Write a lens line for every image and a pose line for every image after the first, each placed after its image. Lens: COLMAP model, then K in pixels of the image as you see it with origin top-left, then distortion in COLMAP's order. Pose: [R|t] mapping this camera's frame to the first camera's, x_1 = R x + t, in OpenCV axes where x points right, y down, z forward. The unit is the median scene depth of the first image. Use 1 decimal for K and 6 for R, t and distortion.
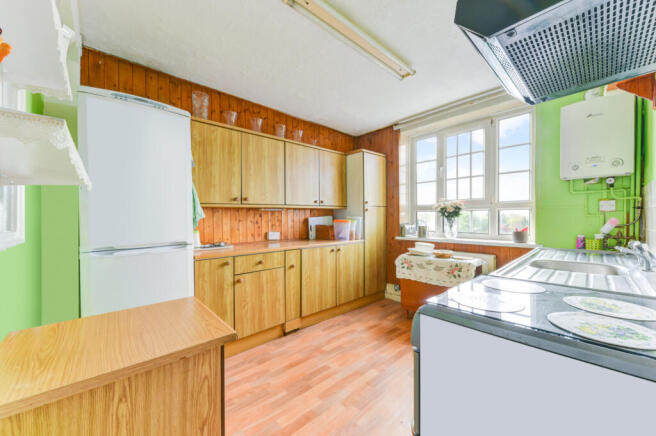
lens RADIAL K [[240.6, 0, 333.8], [0, 240.6, 217.8], [0, 0, 1]] dist [0.003033, 0.000061]
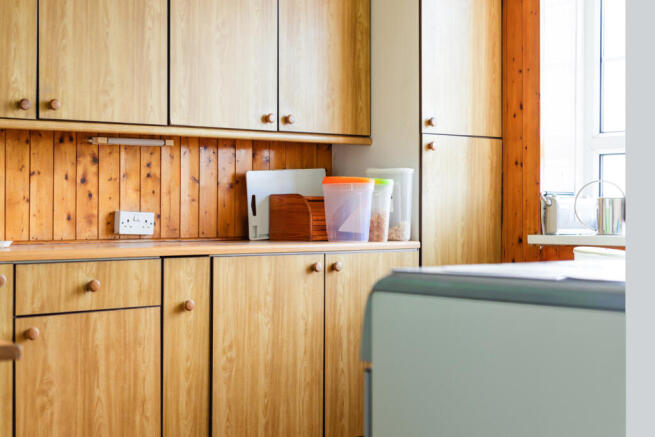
lens RADIAL K [[952.7, 0, 326.0], [0, 952.7, 219.4], [0, 0, 1]] dist [0.034467, 0.000000]
pose [[0.997074, 0.012795, -0.075362, 0.104270], [-0.012184, 0.999889, 0.008558, 0.056705], [0.075463, -0.007615, 0.997119, -0.261846]]
